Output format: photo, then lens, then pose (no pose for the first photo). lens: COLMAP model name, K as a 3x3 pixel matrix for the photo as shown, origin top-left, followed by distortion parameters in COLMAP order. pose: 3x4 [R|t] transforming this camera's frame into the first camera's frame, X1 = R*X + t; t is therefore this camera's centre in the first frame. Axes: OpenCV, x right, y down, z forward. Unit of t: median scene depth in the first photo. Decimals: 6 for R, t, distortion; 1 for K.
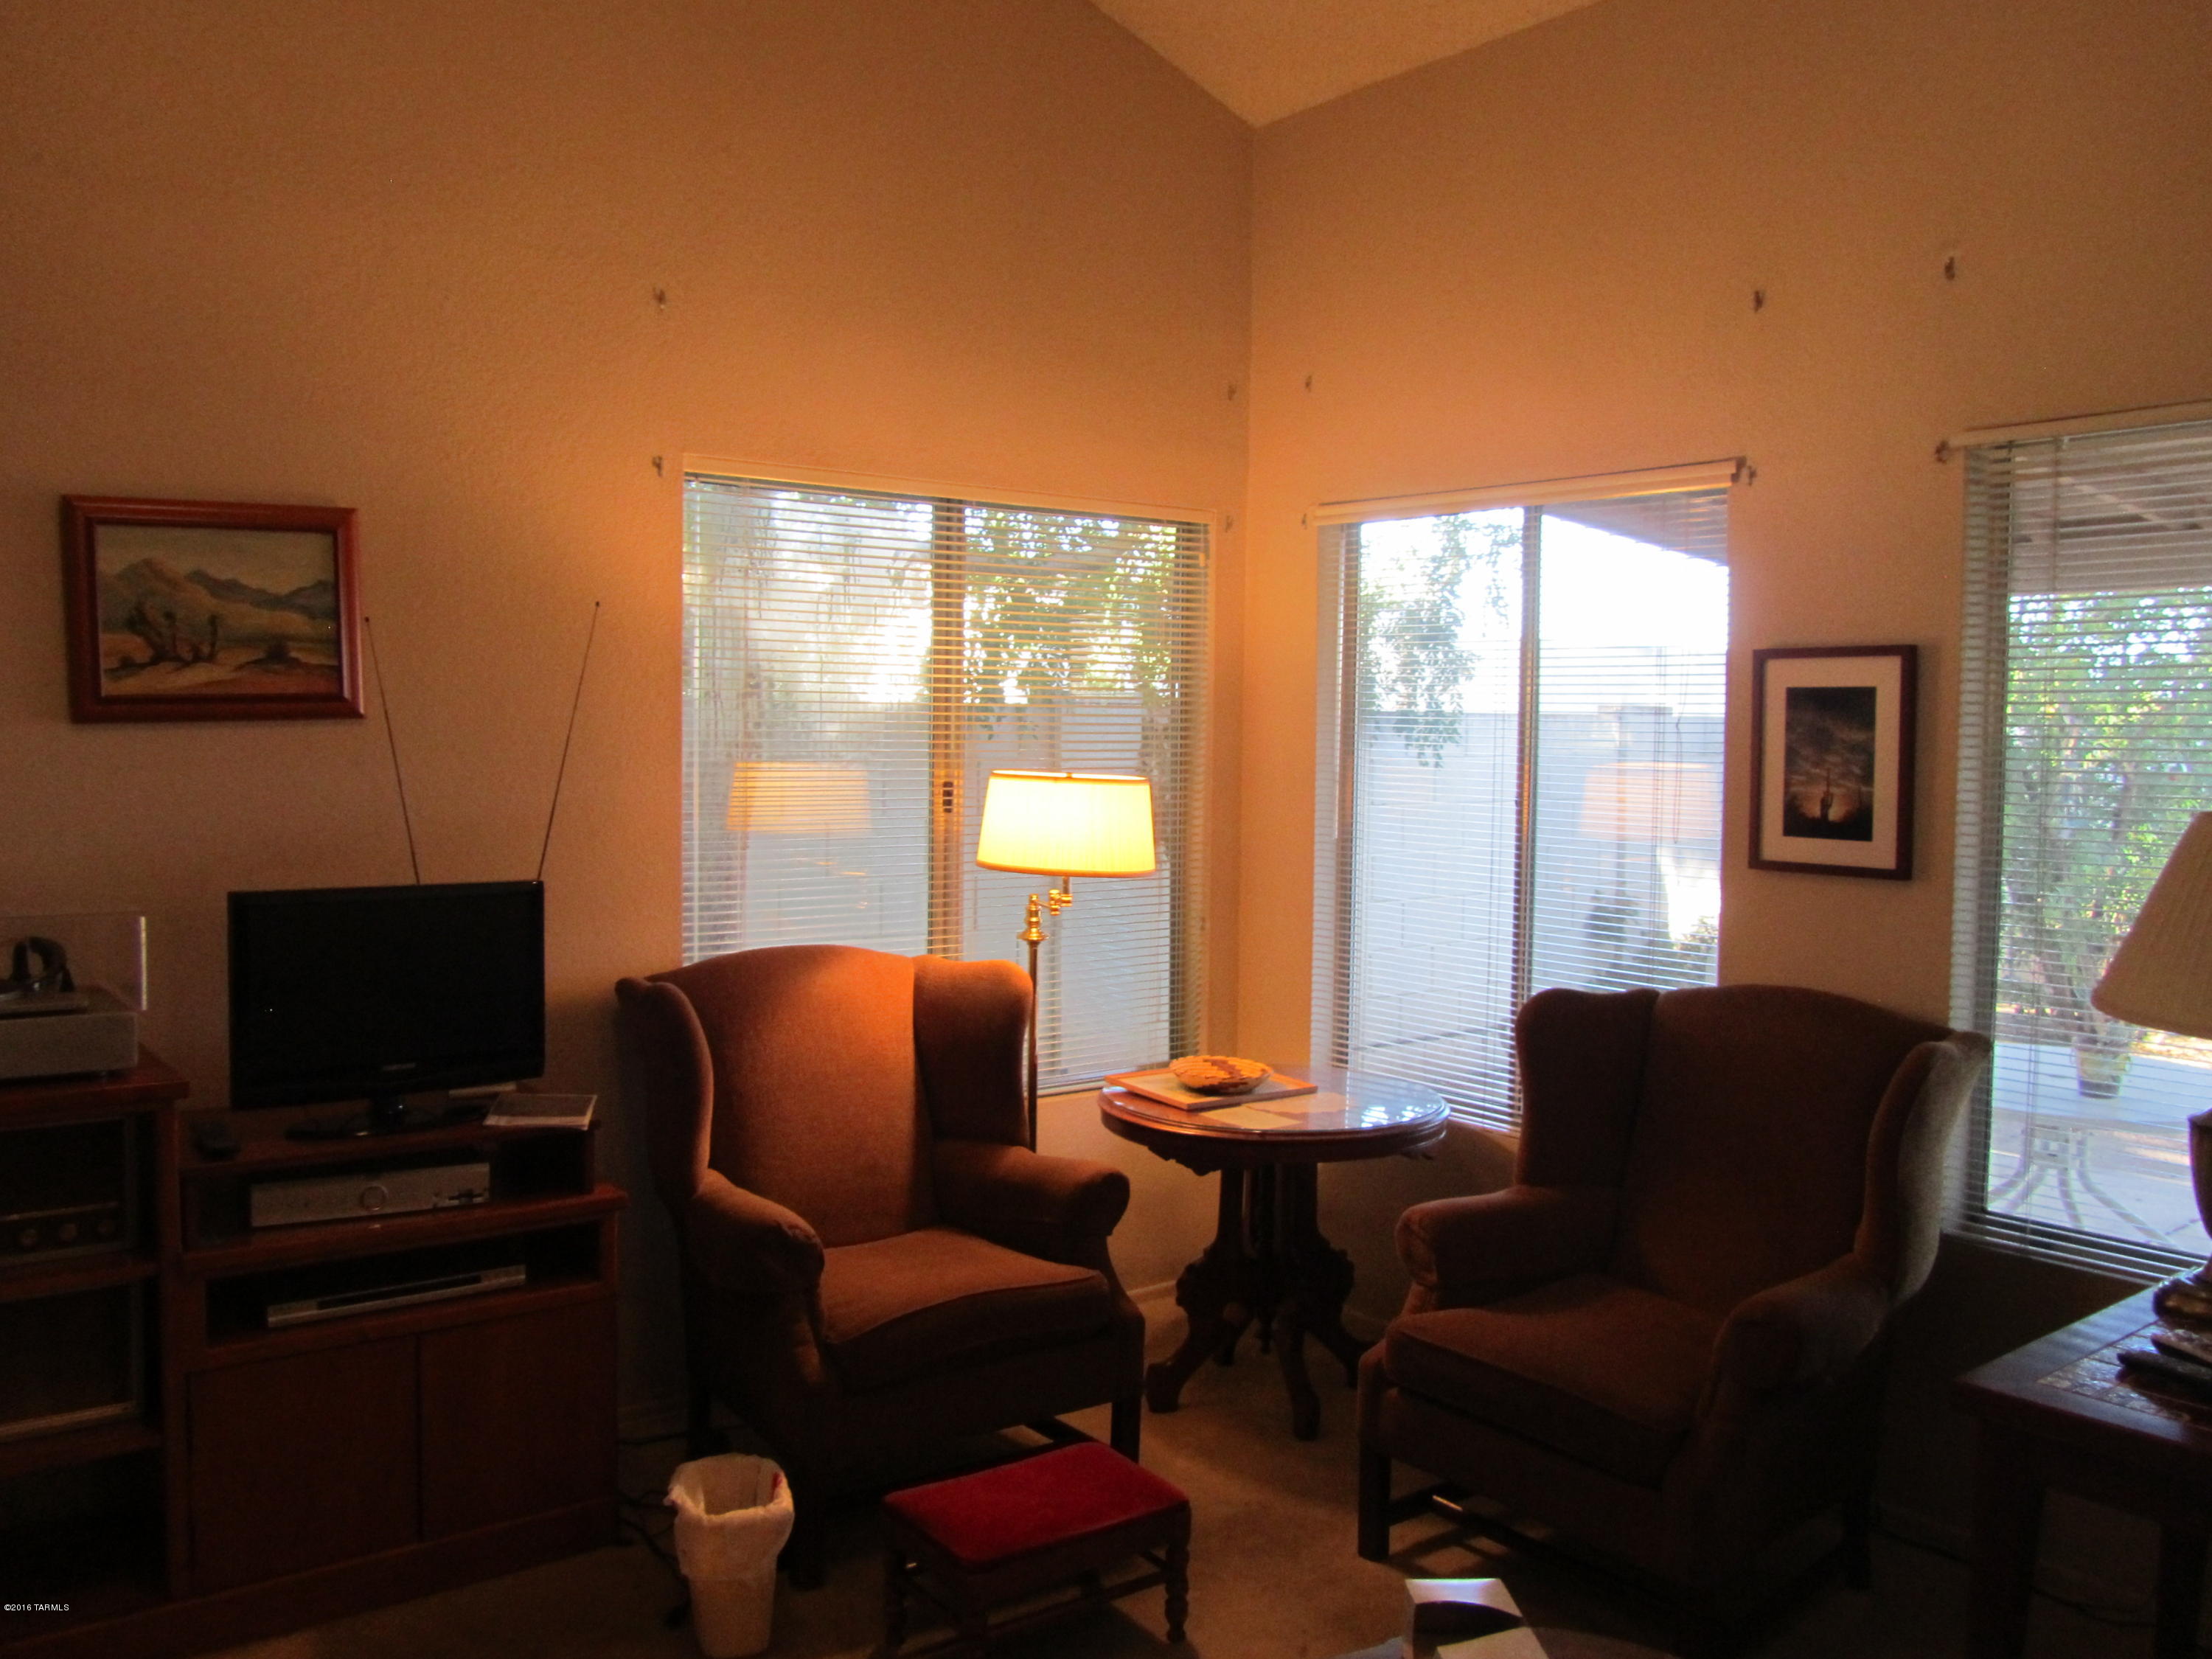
lens RADIAL K [[1847.2, 0, 1106.0], [0, 1847.2, 829.5], [0, 0, 1]] dist [-0.041216, 0.000092]
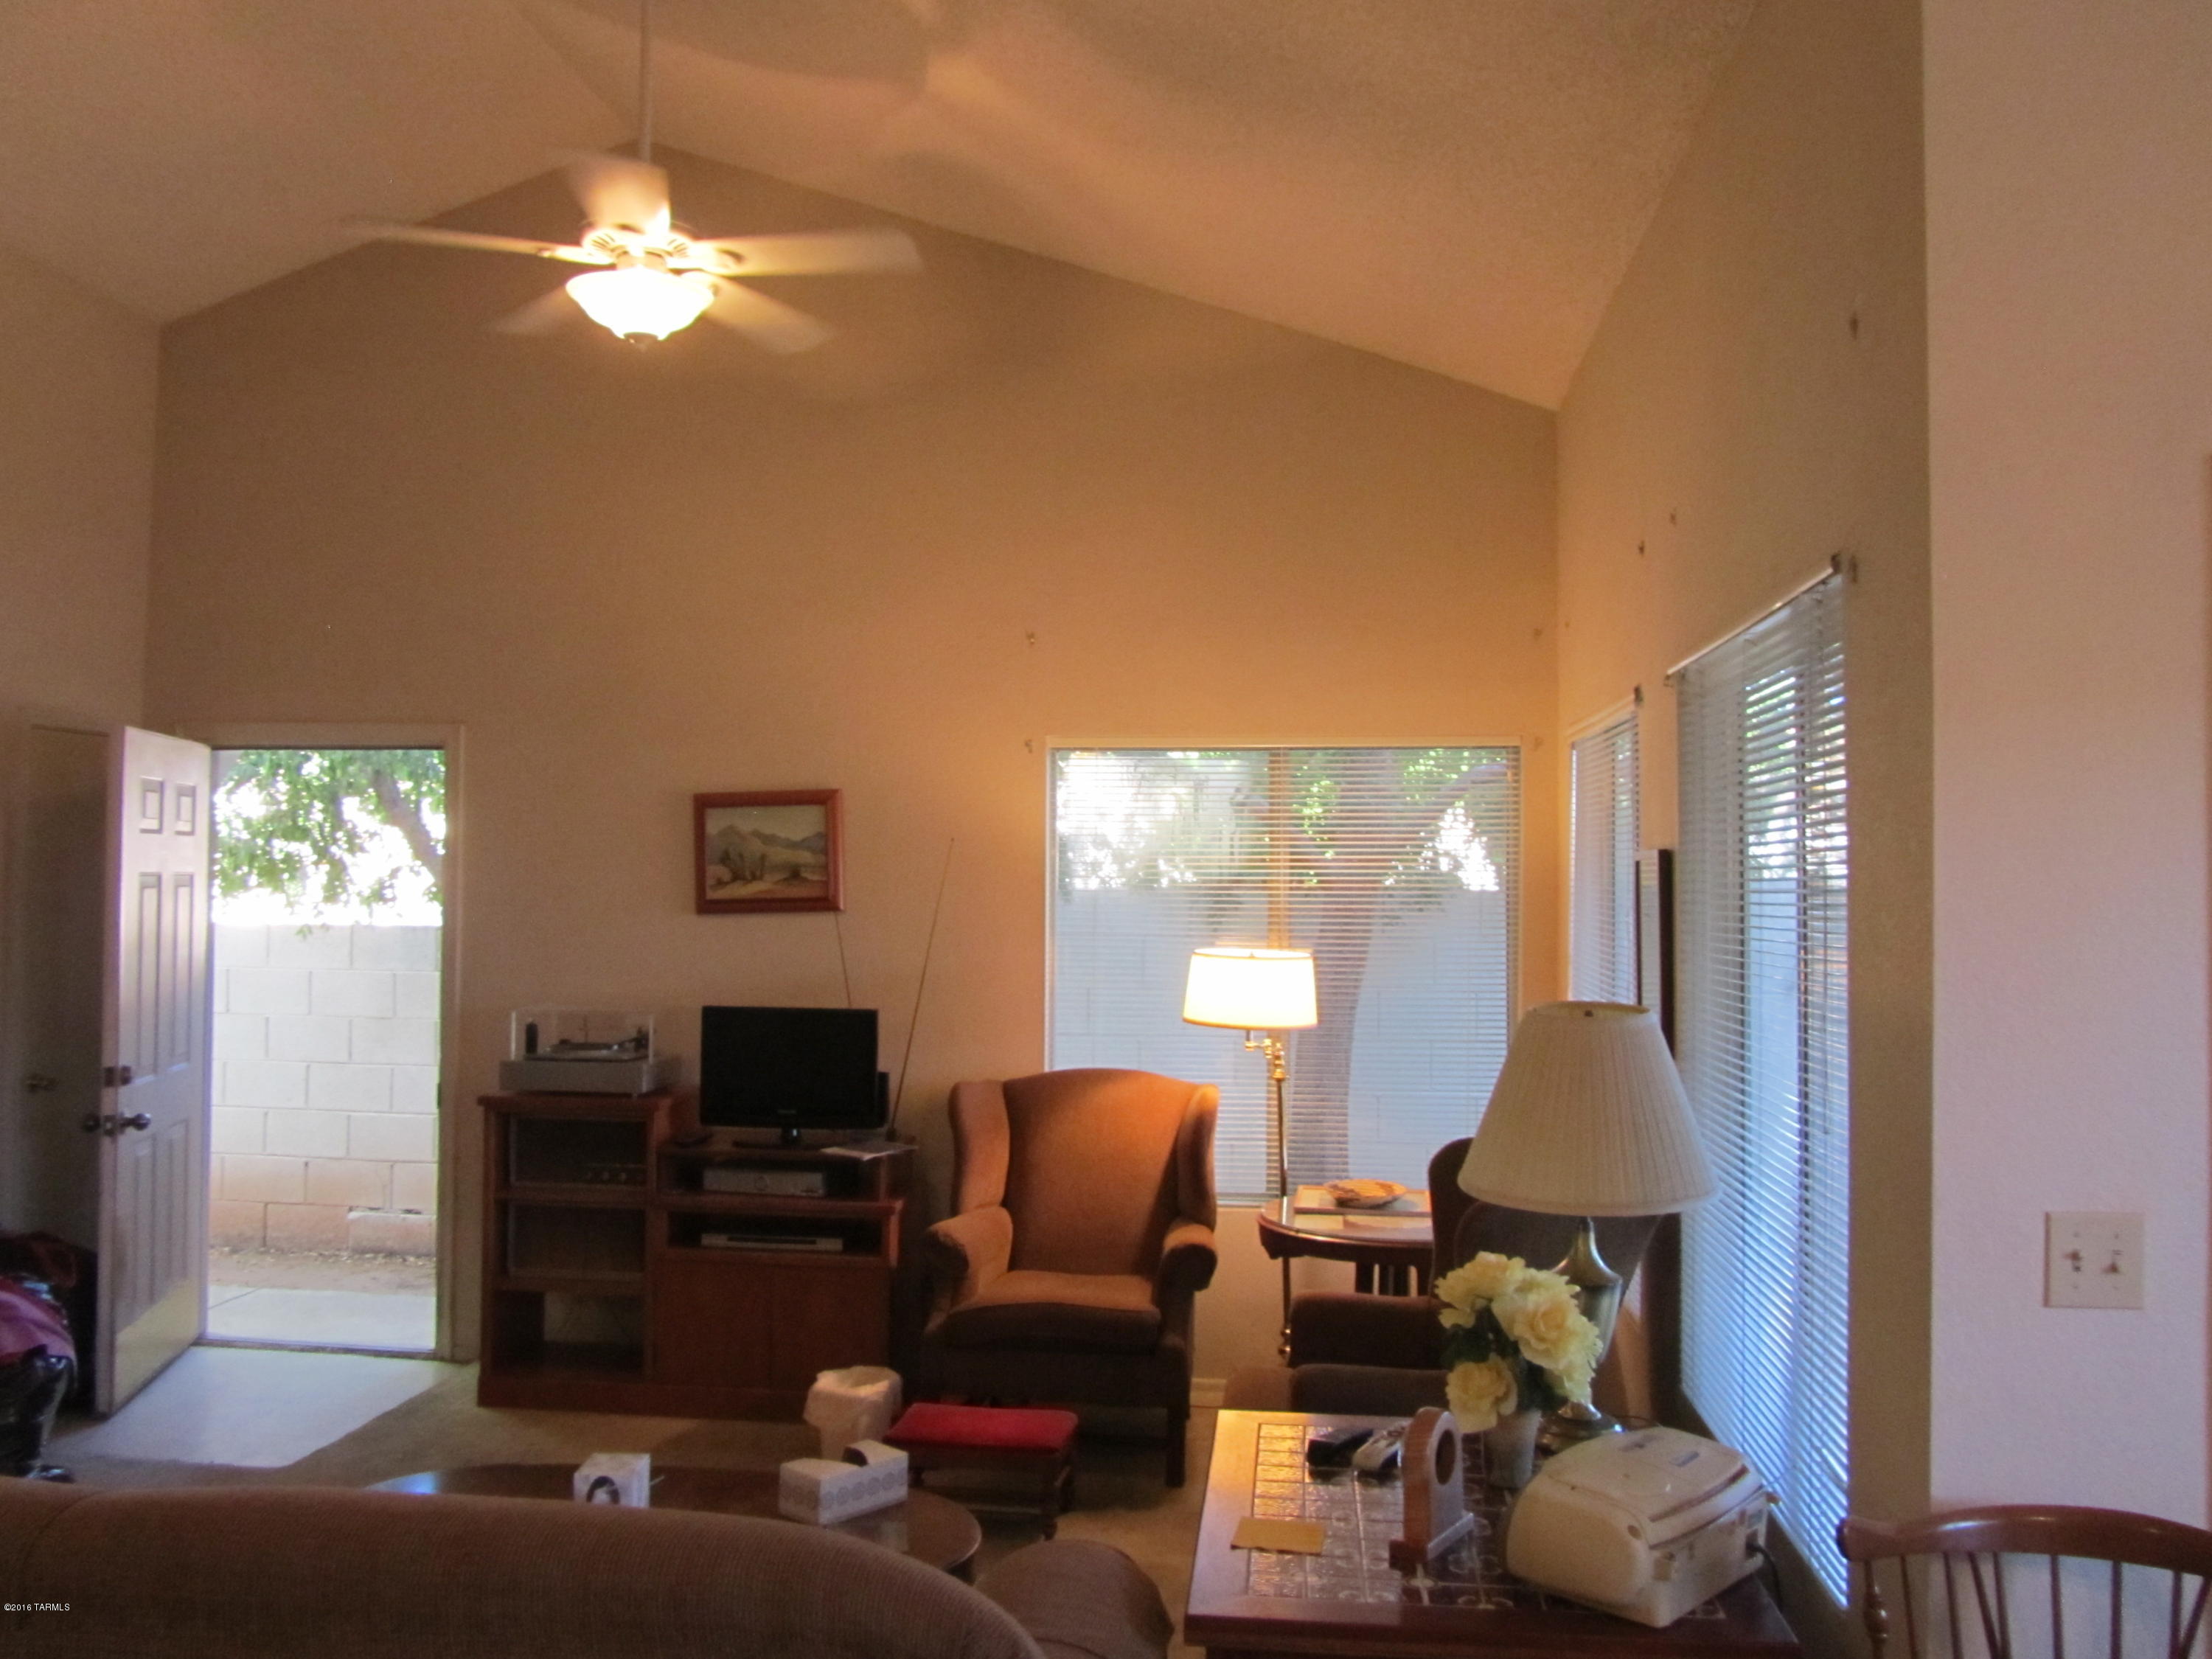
lens RADIAL K [[1847.2, 0, 1106.0], [0, 1847.2, 829.5], [0, 0, 1]] dist [-0.041216, 0.000092]
pose [[0.690129, -0.023492, -0.723305, 1.059010], [-0.036830, 0.997038, -0.067523, -0.030818], [0.722748, 0.073239, 0.687220, -0.008734]]
